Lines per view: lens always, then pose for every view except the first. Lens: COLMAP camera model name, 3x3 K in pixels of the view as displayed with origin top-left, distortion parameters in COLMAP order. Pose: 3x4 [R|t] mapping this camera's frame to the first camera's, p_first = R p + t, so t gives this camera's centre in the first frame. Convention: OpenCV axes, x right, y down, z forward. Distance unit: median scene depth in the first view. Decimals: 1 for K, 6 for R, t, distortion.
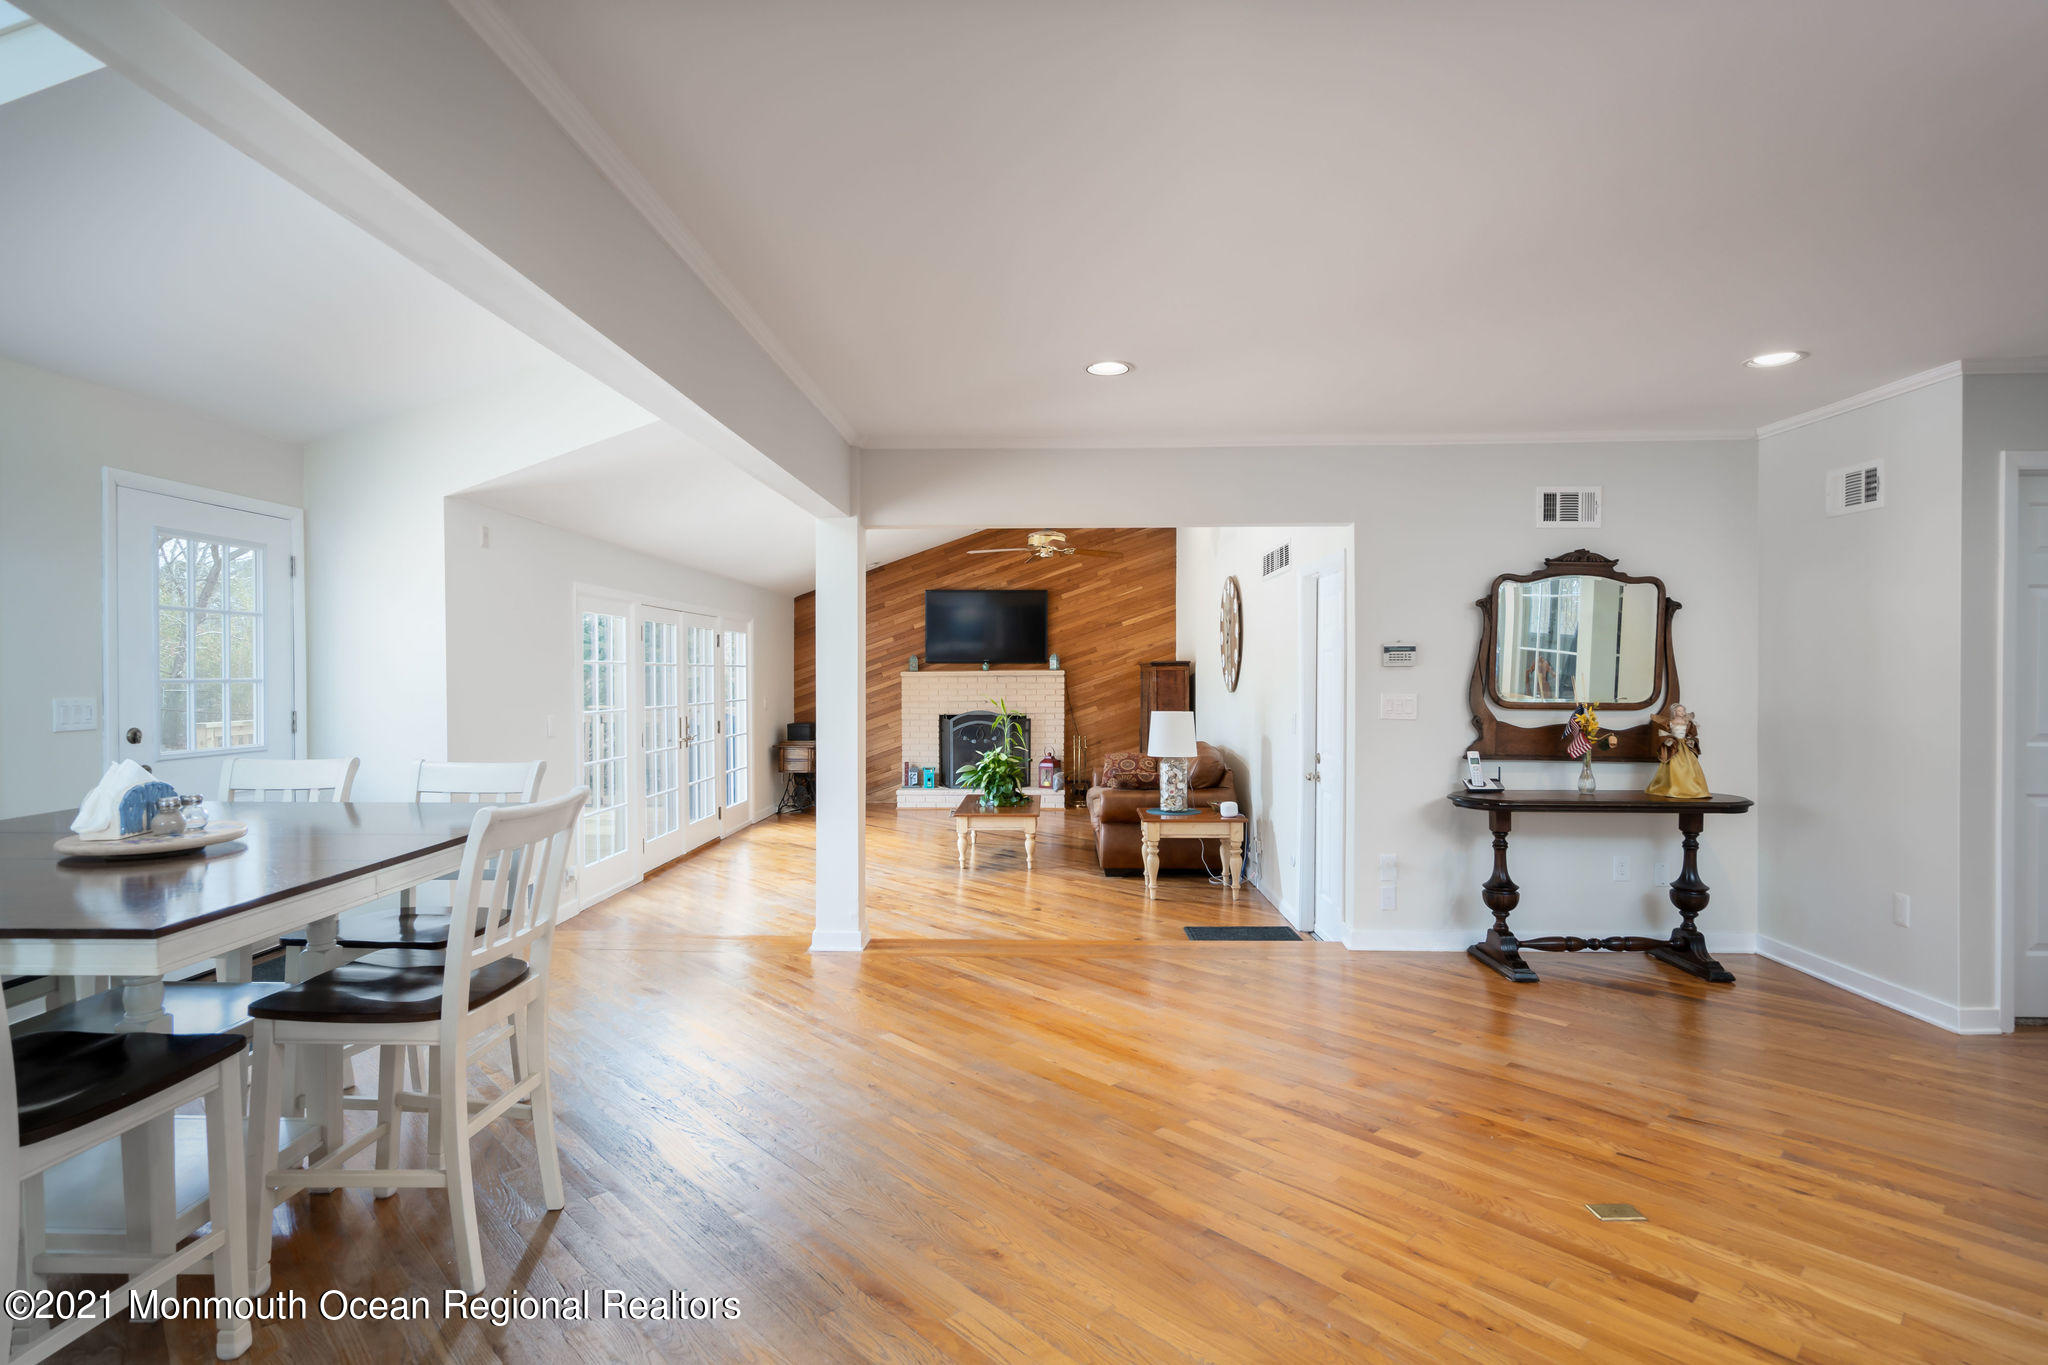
lens RADIAL K [[1018.1, 0, 1024.0], [0, 1018.1, 682.5], [0, 0, 1]] dist [0.015602, 0.000066]
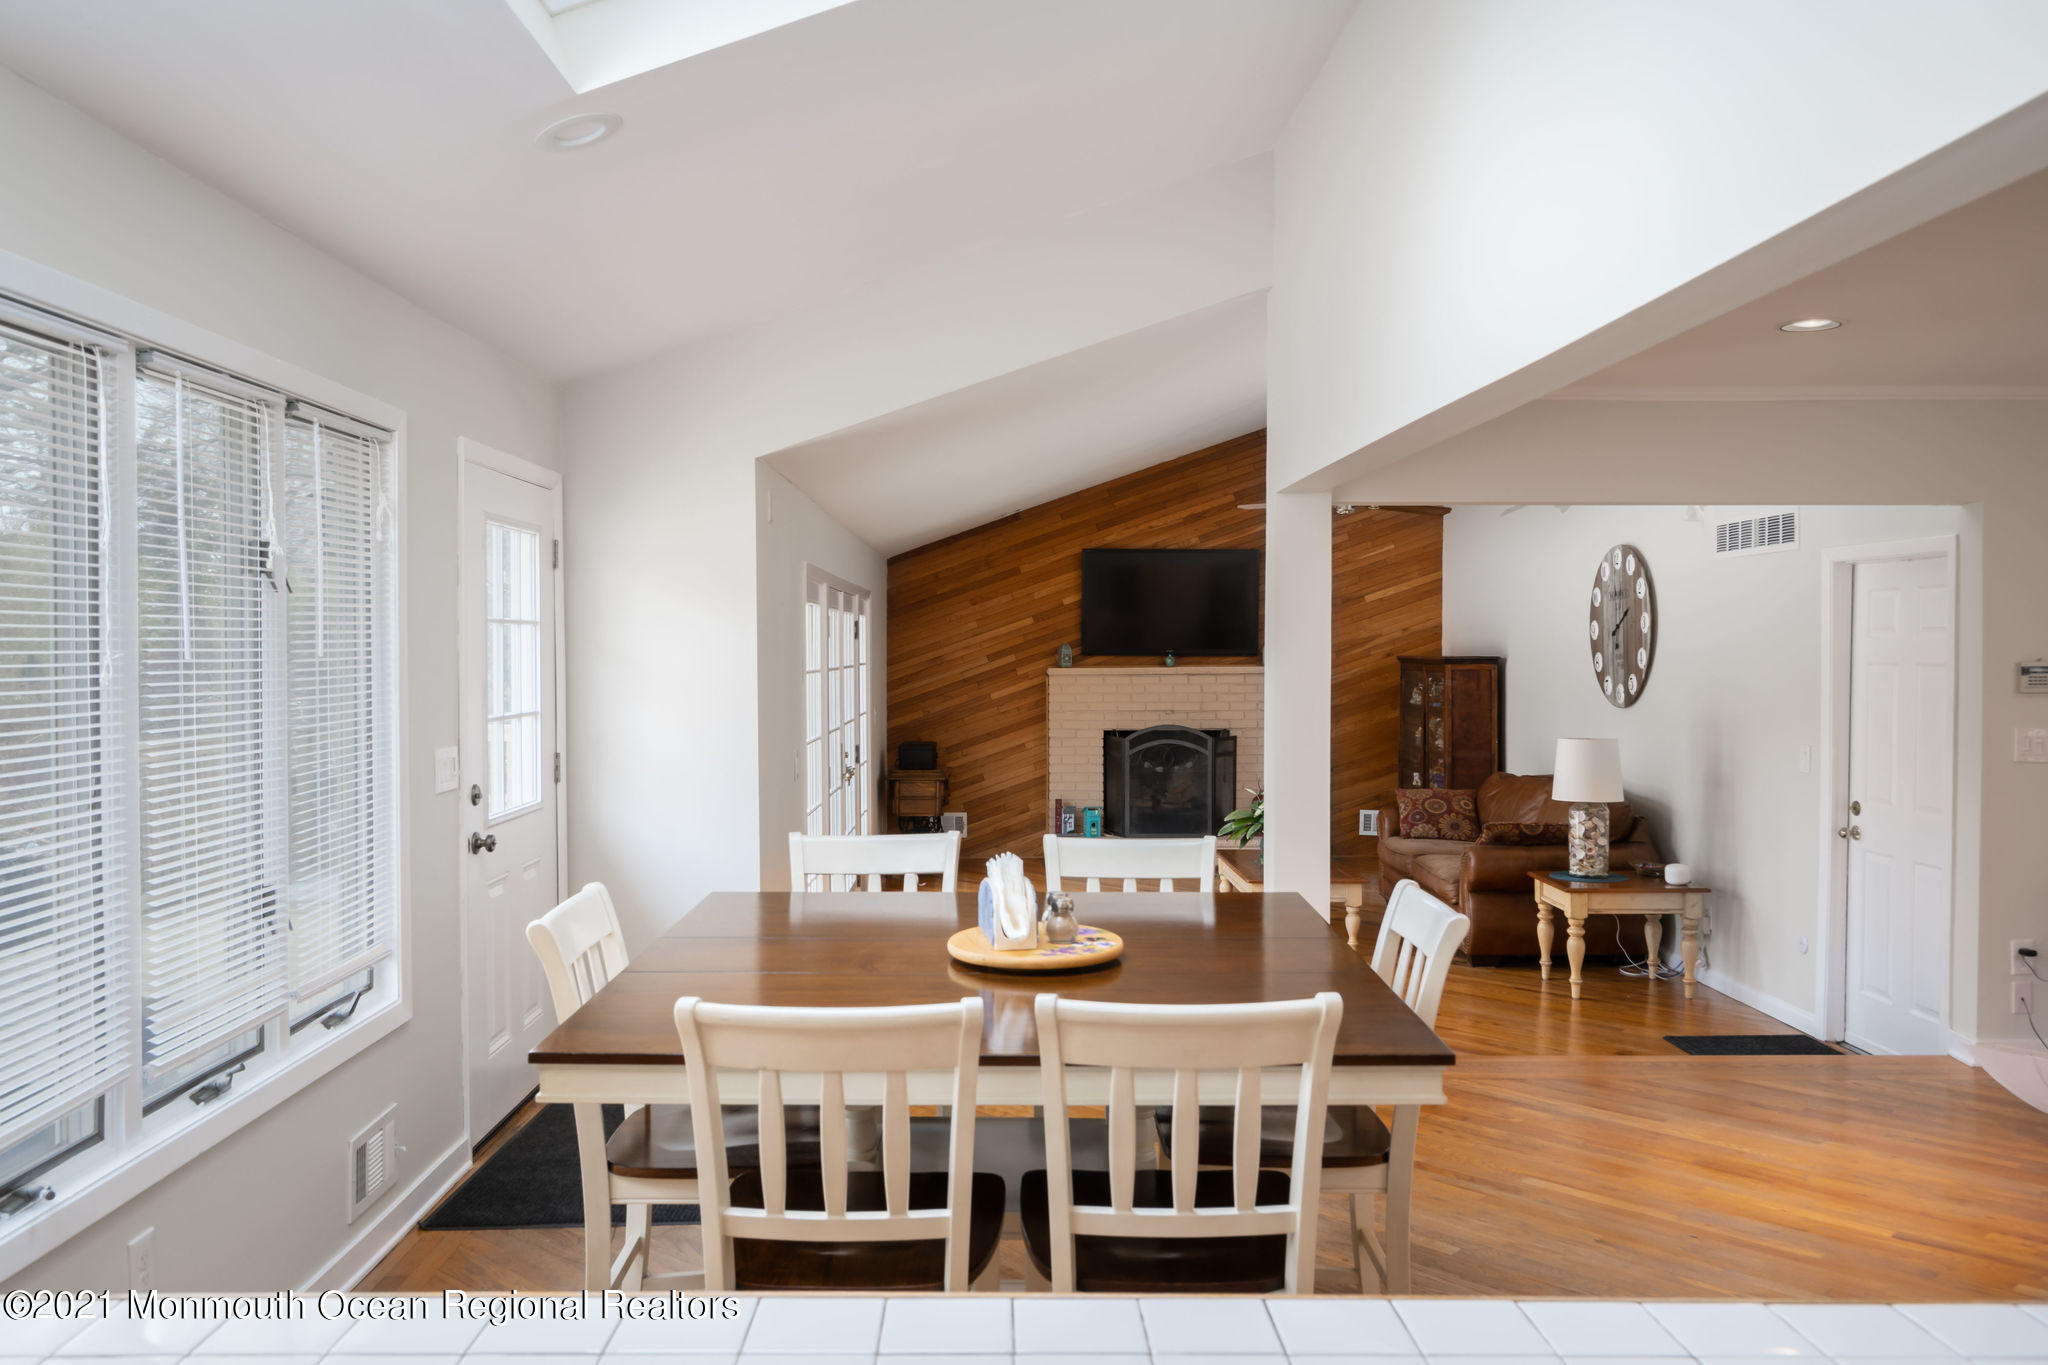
lens RADIAL K [[1563.7, 0, 1024.0], [0, 1563.7, 682.5], [0, 0, 1]] dist [0.004909, -0.000776]
pose [[0.999298, 0.000304, 0.037452, -0.244758], [-0.000861, 0.999889, 0.014869, -0.022775], [-0.037443, -0.014890, 0.999188, -0.076352]]
